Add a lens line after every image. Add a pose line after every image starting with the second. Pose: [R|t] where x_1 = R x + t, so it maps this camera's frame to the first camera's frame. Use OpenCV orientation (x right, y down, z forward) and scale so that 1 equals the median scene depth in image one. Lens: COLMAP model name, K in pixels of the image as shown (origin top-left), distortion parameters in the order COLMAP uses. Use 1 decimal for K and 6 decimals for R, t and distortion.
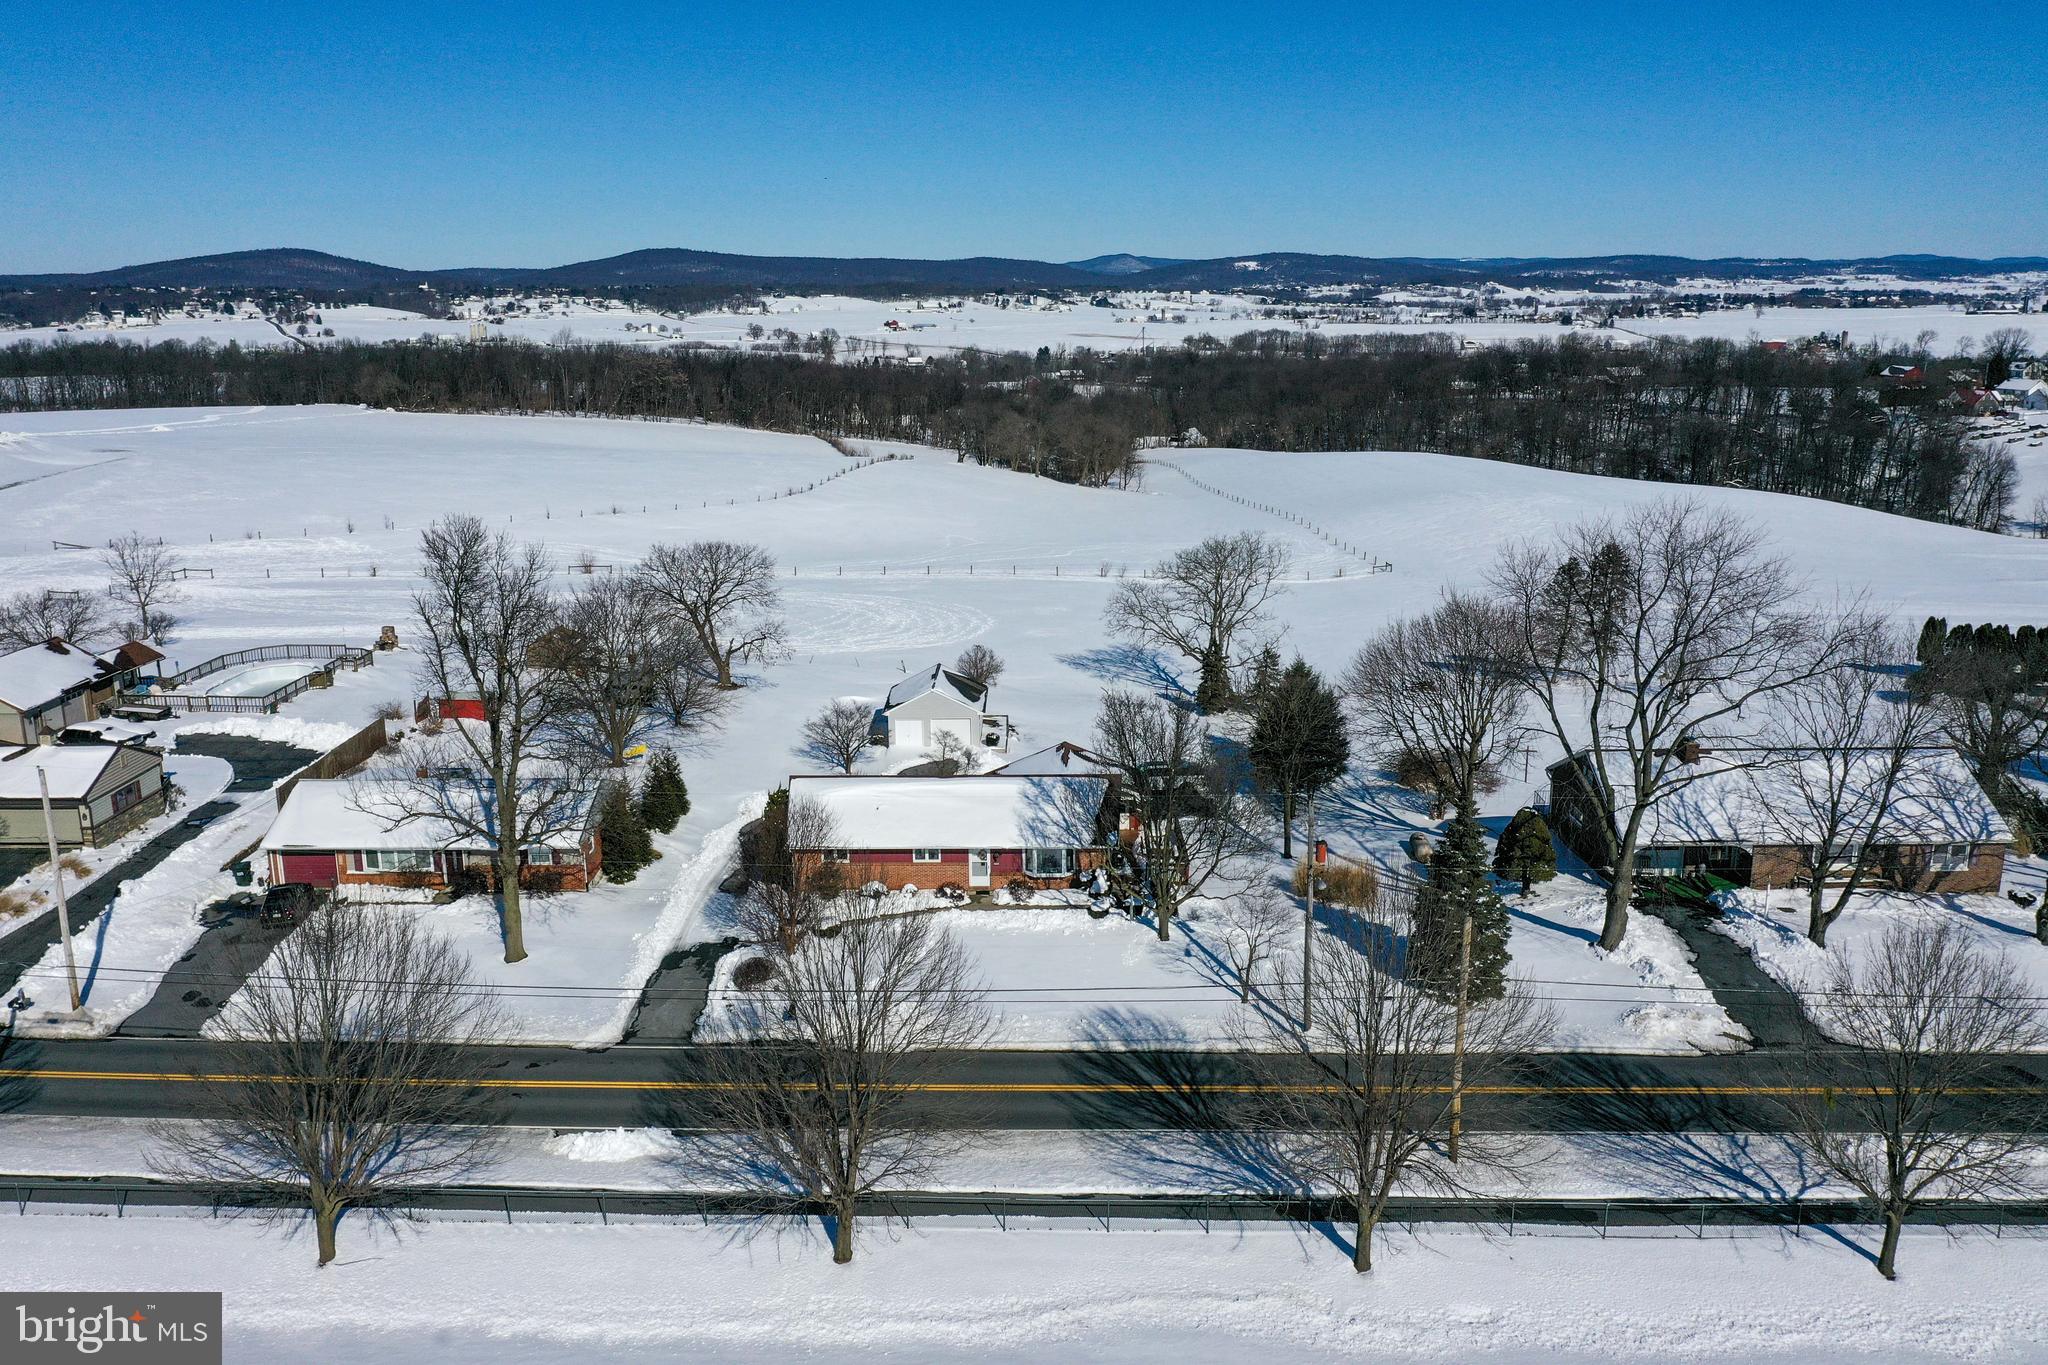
lens RADIAL K [[1620.9, 0, 1028.8], [0, 1620.9, 682.4], [0, 0, 1]] dist [-0.005845, -0.018149]
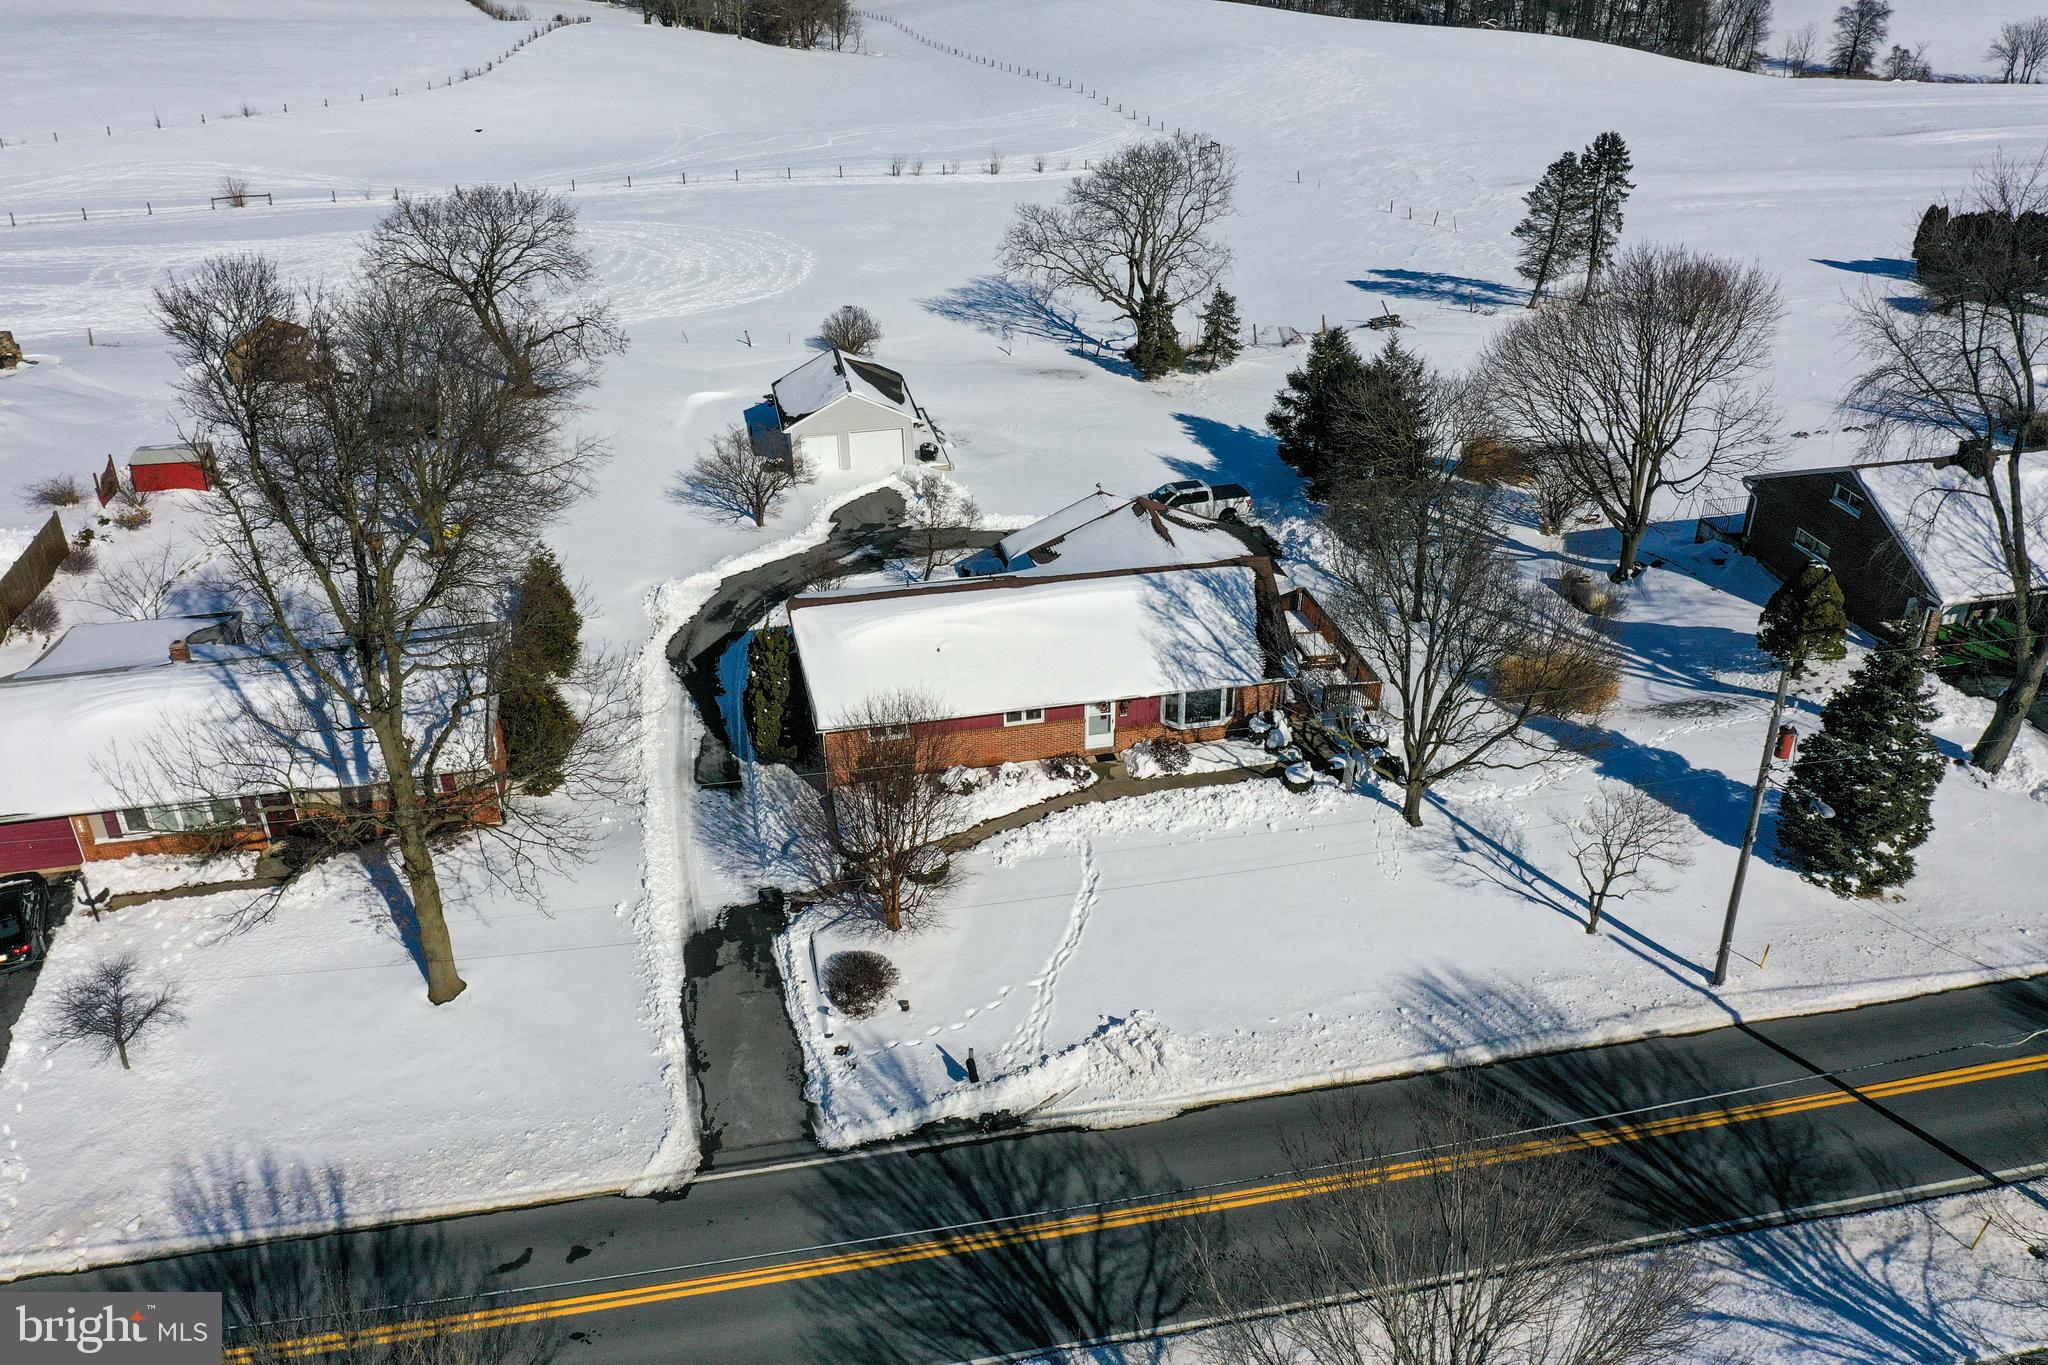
lens RADIAL K [[1620.9, 0, 1034.3], [0, 1620.9, 672.8], [0, 0, 1]] dist [-0.005845, -0.018149]
pose [[0.976231, -0.104106, 0.190090, -0.132286], [0.052199, 0.964201, 0.259985, -0.060480], [-0.210351, -0.243883, 0.946717, 0.261710]]
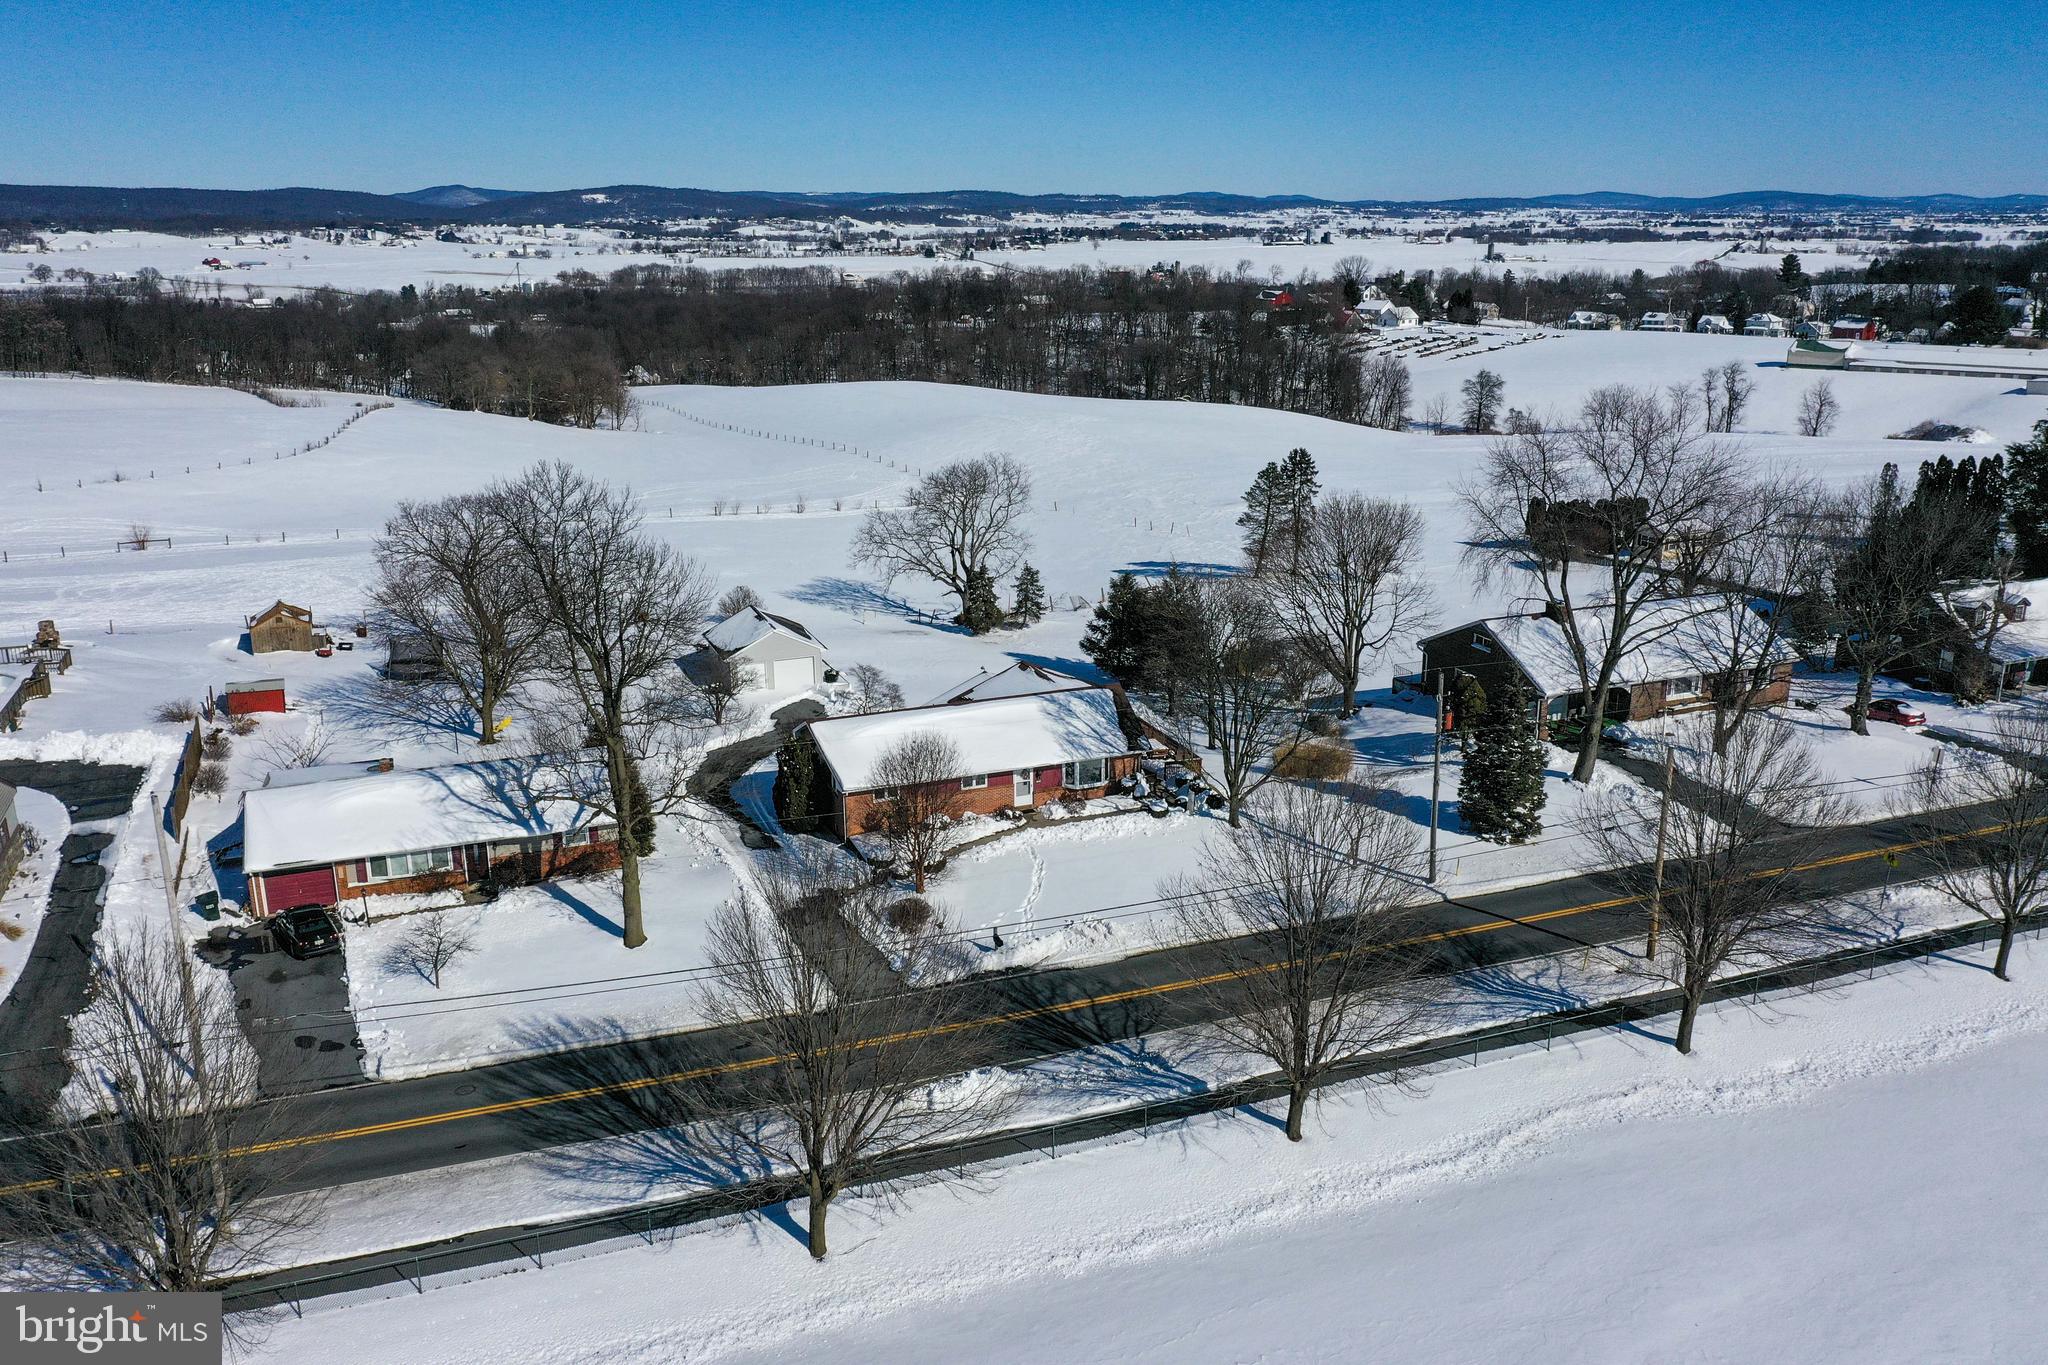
lens RADIAL K [[1620.9, 0, 1041.6], [0, 1620.9, 670.1], [0, 0, 1]] dist [-0.005845, -0.018149]
pose [[0.922922, -0.100588, 0.371613, -0.278732], [0.088990, 0.994862, 0.048276, -0.004672], [-0.374560, -0.011485, 0.927132, 0.040424]]
